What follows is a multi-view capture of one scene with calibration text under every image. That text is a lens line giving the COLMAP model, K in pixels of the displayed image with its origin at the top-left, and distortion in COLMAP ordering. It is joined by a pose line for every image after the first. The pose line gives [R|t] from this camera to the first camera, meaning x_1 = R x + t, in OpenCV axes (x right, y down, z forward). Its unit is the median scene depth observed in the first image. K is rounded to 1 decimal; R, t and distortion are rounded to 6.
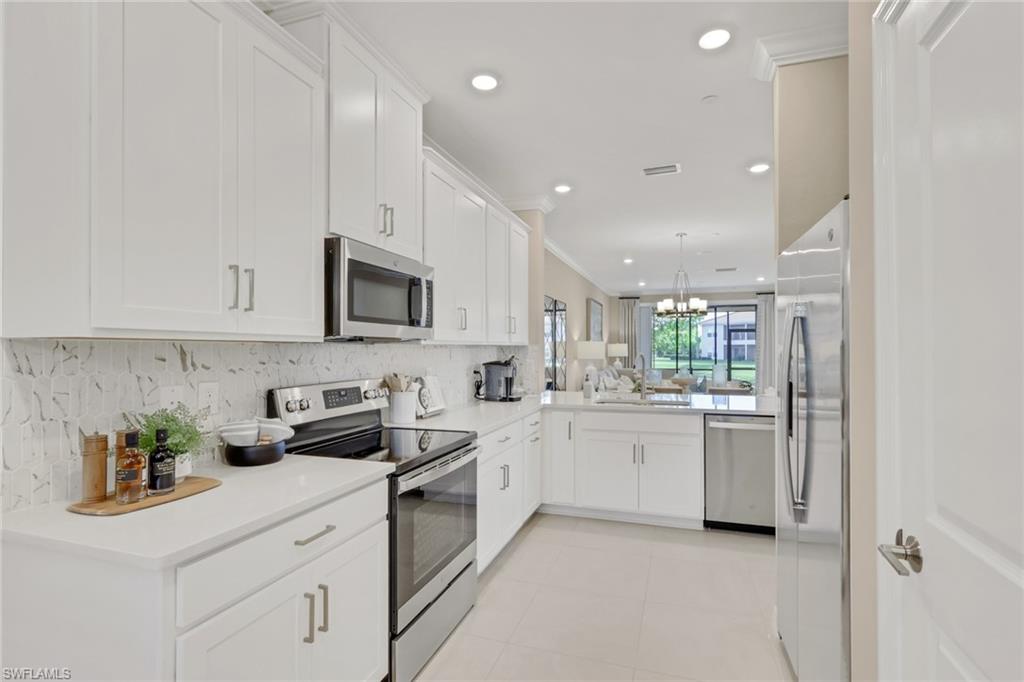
lens RADIAL K [[482.8, 0, 533.4], [0, 482.8, 346.5], [0, 0, 1]] dist [-0.001618, -0.000711]
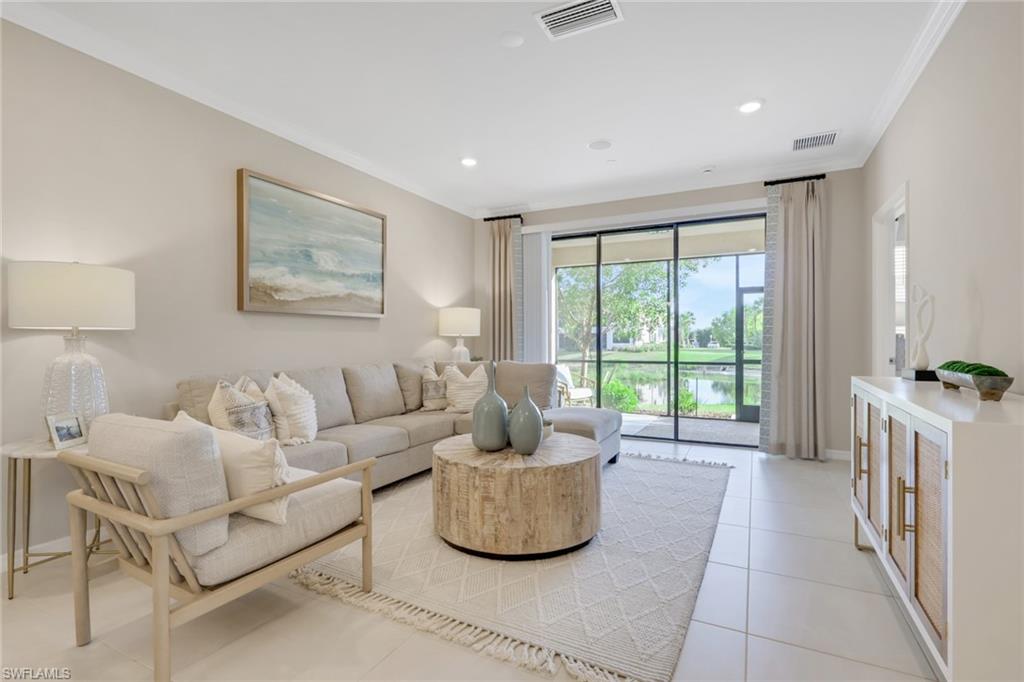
lens RADIAL K [[482.8, 0, 520.9], [0, 482.8, 341.8], [0, 0, 1]] dist [-0.001618, -0.000711]
pose [[0.988090, 0.000276, -0.153876, 0.824716], [0.001545, 0.999930, 0.011711, 0.057701], [0.153869, -0.011810, 0.988021, 1.445991]]
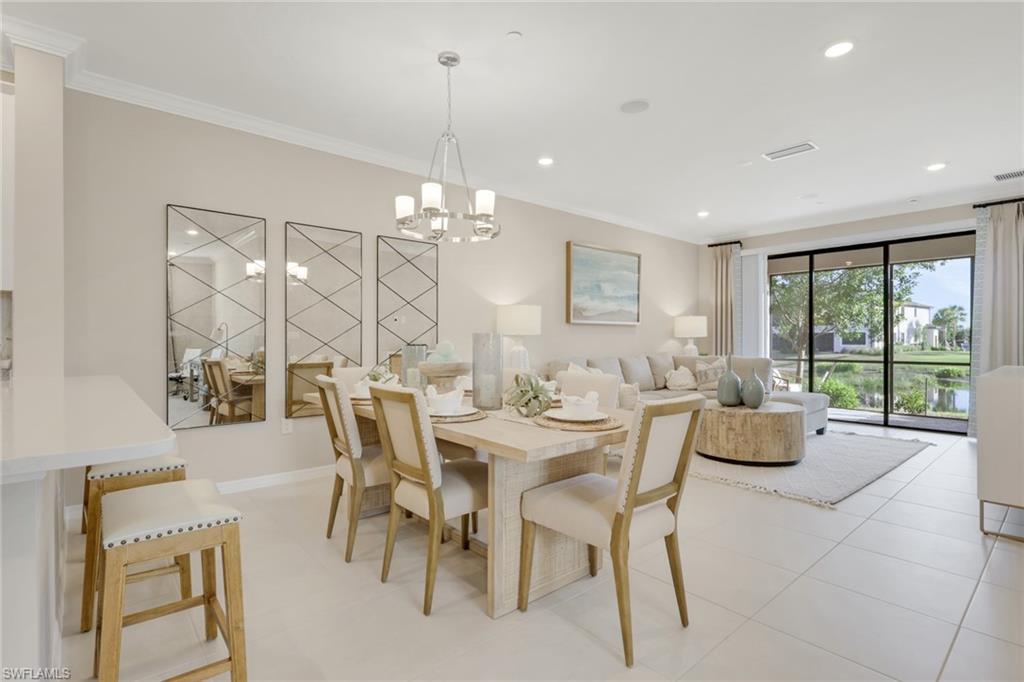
lens RADIAL K [[482.8, 0, 520.2], [0, 482.8, 341.5], [0, 0, 1]] dist [-0.001618, -0.000711]
pose [[0.849483, 0.003014, -0.527608, 0.856478], [0.002514, 0.999949, 0.009759, 0.054361], [0.527610, -0.009616, 0.849432, 0.922635]]
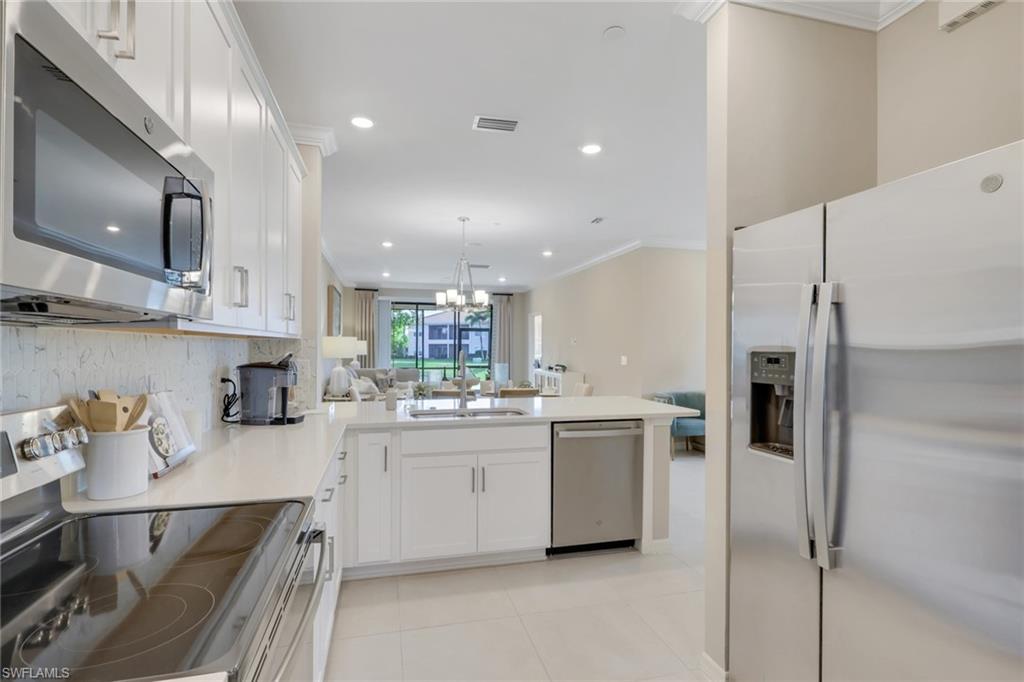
lens RADIAL K [[482.8, 0, 510.2], [0, 482.8, 346.9], [0, 0, 1]] dist [-0.001618, -0.000711]
pose [[0.848181, 0.007842, 0.529649, -0.136813], [-0.009647, 0.999953, 0.000642, 0.006294], [-0.529619, -0.005654, 0.848217, 0.280063]]
